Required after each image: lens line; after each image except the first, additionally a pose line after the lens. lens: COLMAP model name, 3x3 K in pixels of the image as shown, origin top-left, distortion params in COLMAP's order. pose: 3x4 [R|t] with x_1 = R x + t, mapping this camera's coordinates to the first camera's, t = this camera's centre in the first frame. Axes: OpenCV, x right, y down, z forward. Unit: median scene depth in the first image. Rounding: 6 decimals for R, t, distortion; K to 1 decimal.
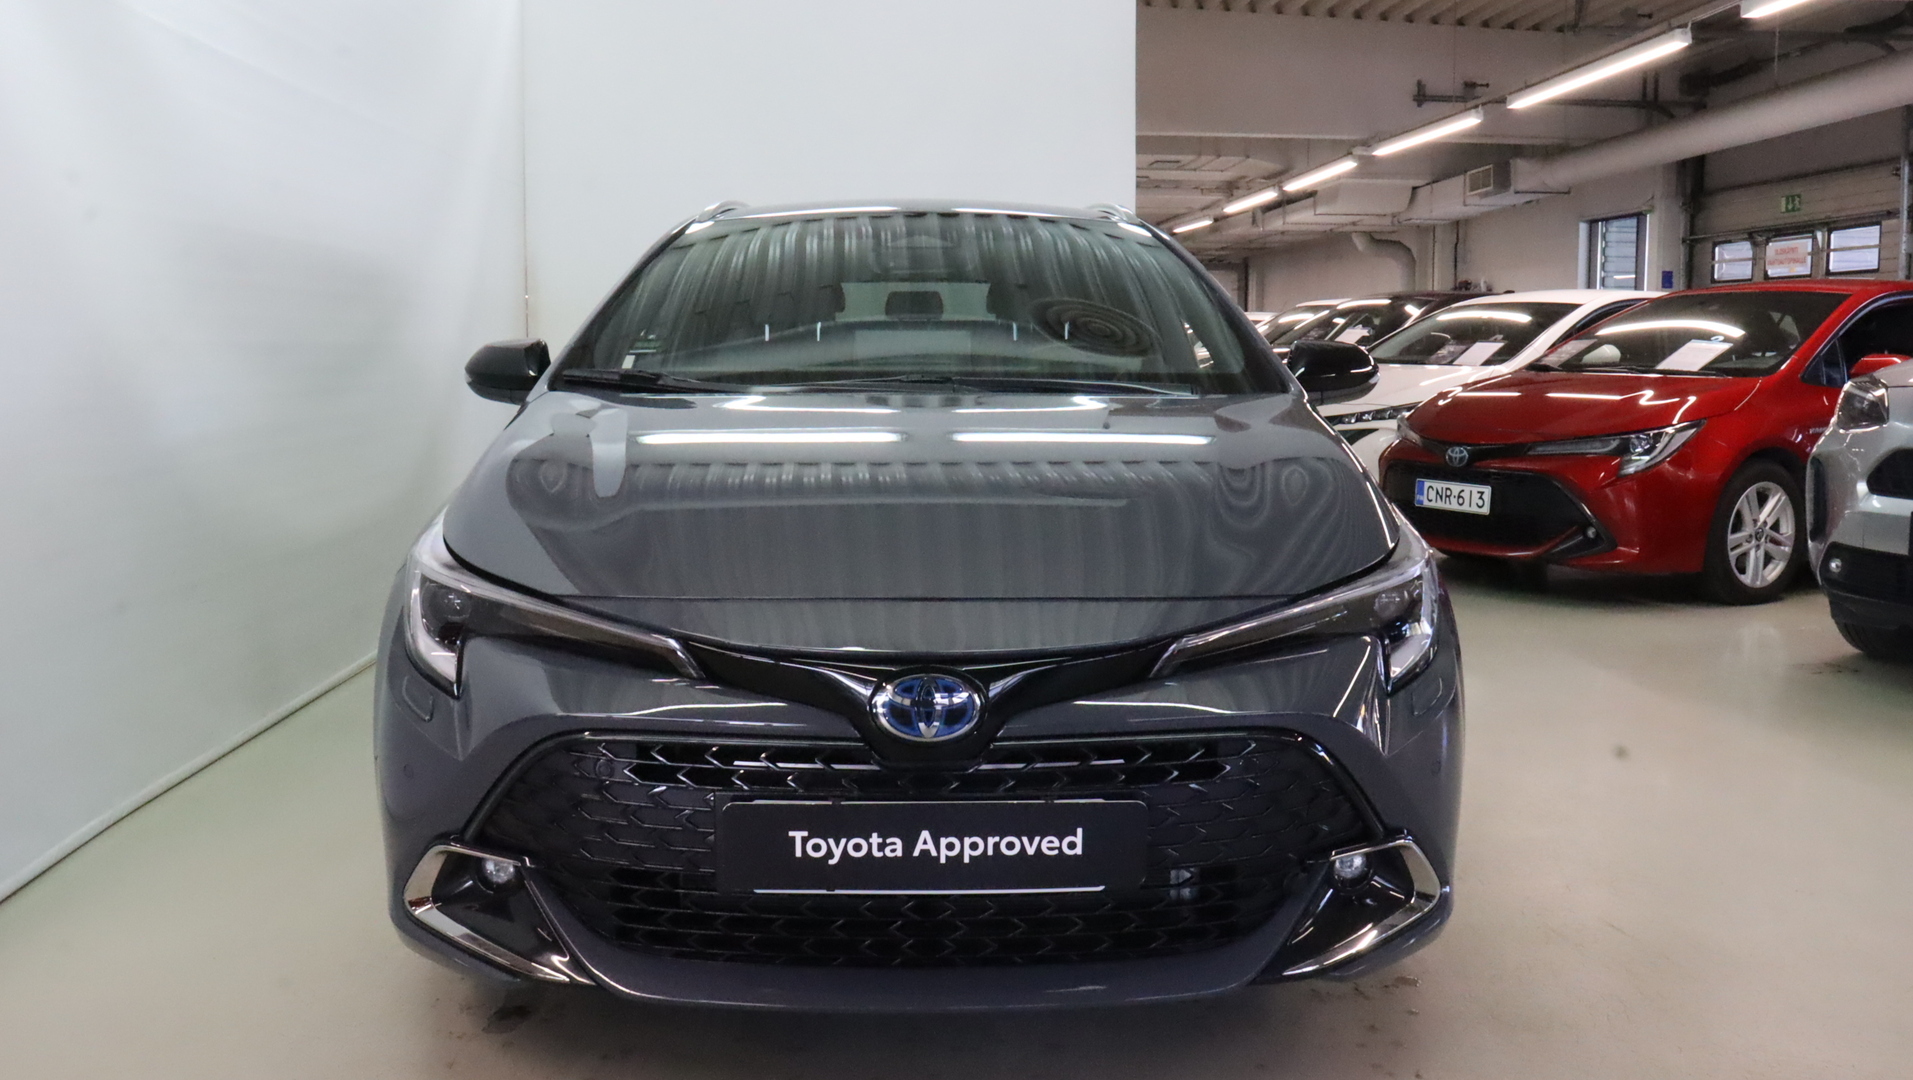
lens RADIAL K [[1535.8, 0, 985.1], [0, 1535.8, 528.6], [0, 0, 1]] dist [-0.165339, 0.140412]
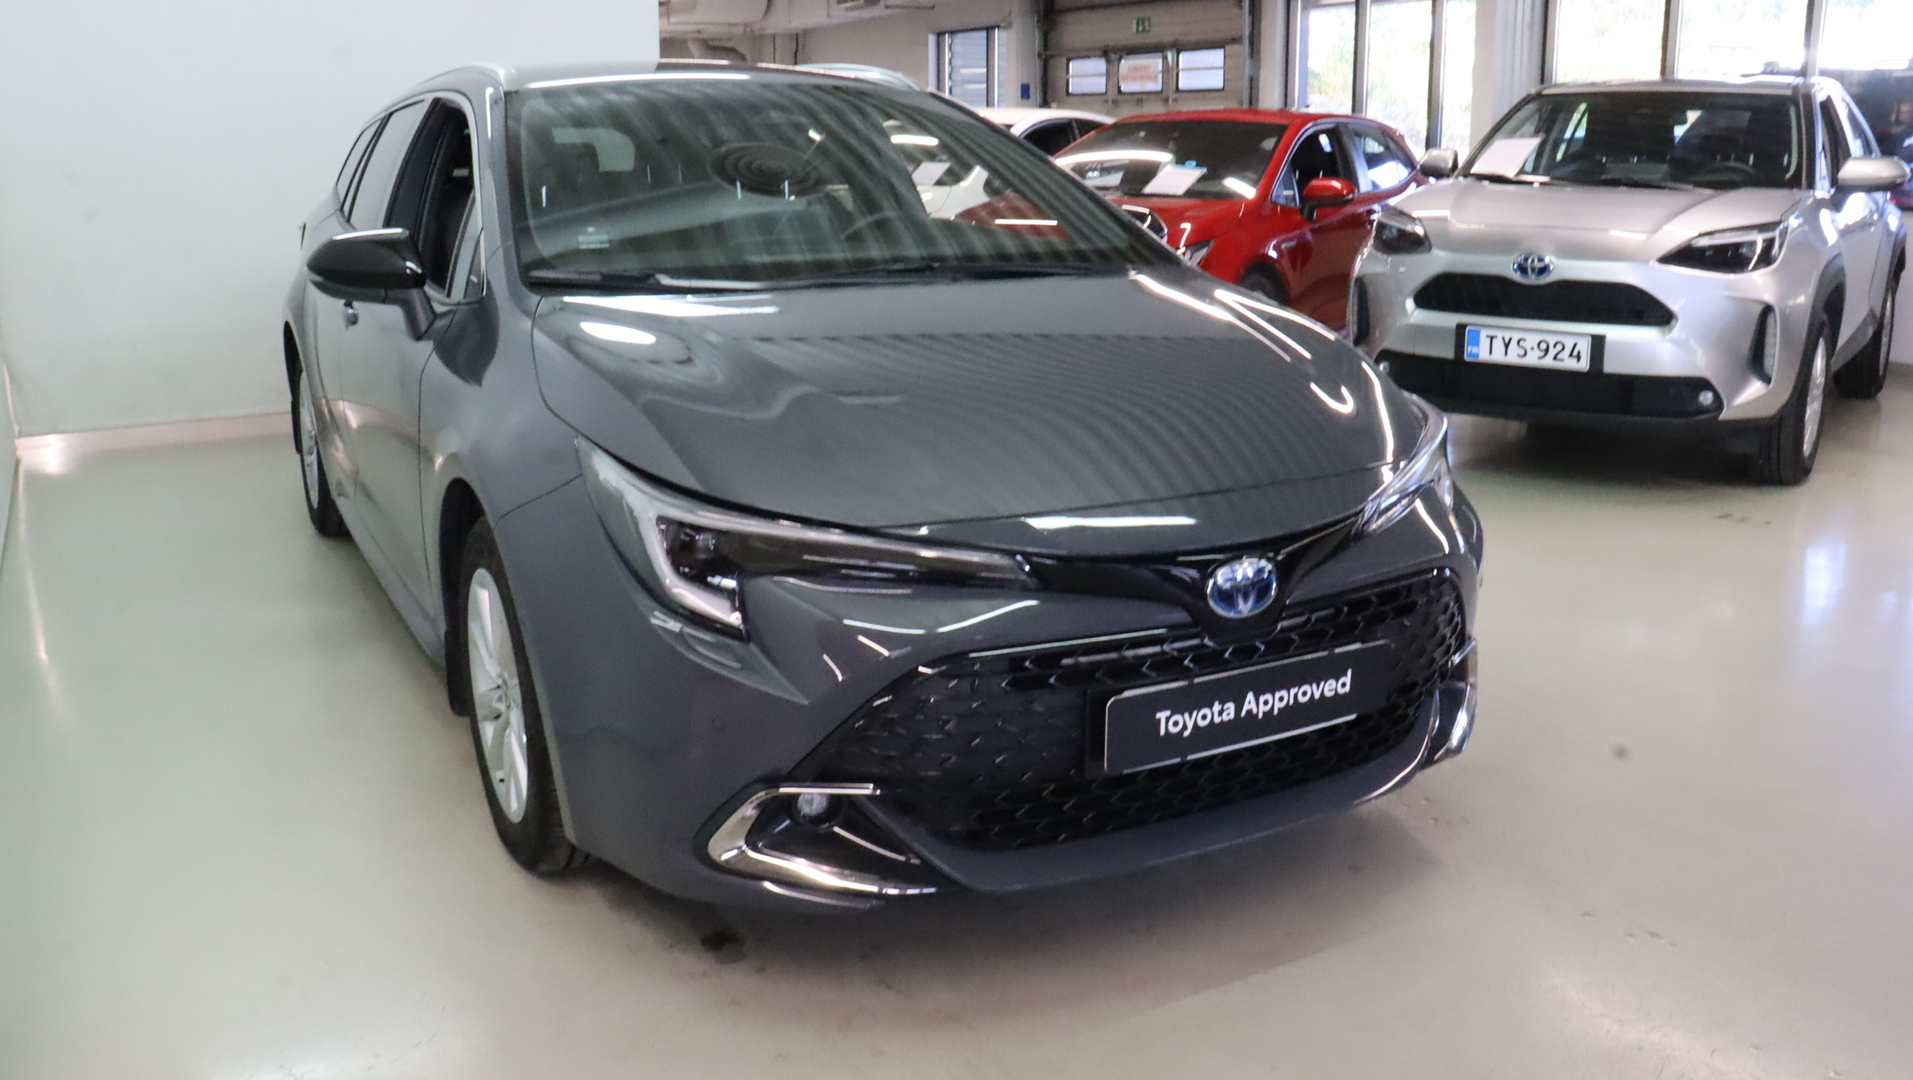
lens RADIAL K [[1535.8, 0, 985.1], [0, 1535.8, 528.6], [0, 0, 1]] dist [-0.165339, 0.140412]
pose [[0.892411, -0.110641, 0.437448, -0.677852], [0.053595, 0.988600, 0.140704, -0.093639], [-0.448028, -0.102121, 0.888168, 0.073694]]
